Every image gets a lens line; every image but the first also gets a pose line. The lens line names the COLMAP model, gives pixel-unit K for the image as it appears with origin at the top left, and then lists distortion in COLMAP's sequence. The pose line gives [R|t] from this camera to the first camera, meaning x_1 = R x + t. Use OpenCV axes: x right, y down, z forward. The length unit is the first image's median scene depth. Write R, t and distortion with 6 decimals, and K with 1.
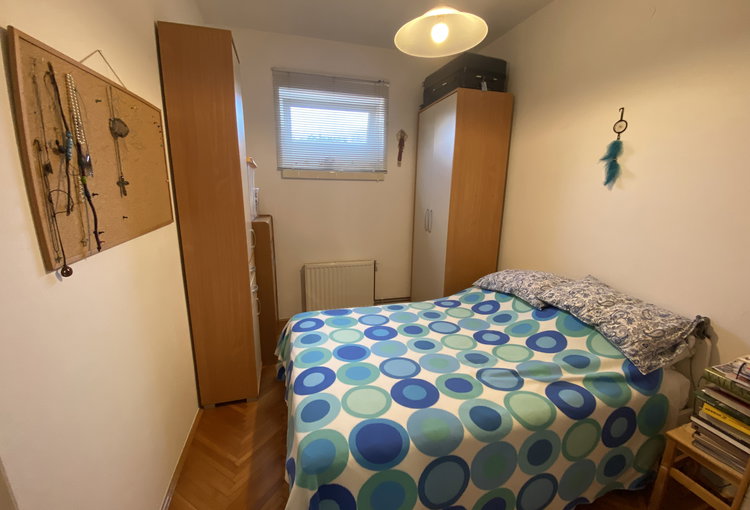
lens RADIAL K [[299.9, 0, 372.7], [0, 299.9, 258.7], [0, 0, 1]] dist [0.016943, -0.019851]
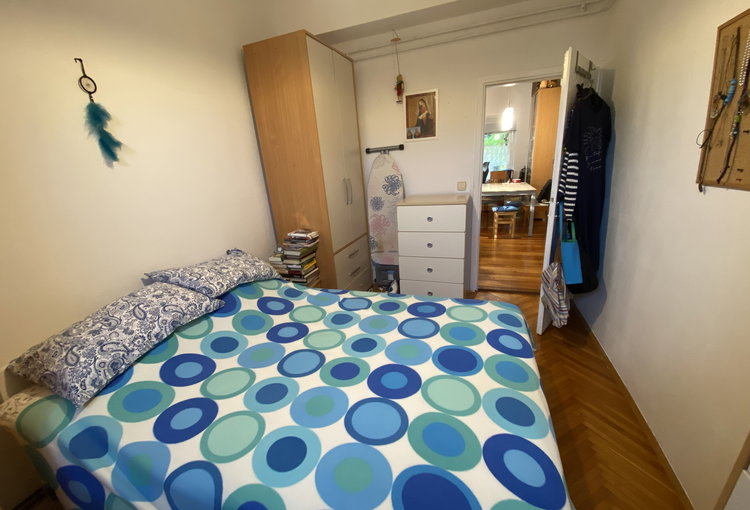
lens RADIAL K [[299.9, 0, 372.7], [0, 299.9, 258.7], [0, 0, 1]] dist [0.016943, -0.019851]
pose [[-0.821666, -0.123881, 0.556344, -0.251731], [0.187413, 0.863097, 0.468977, -0.271517], [-0.538277, 0.489609, -0.685960, 1.327743]]
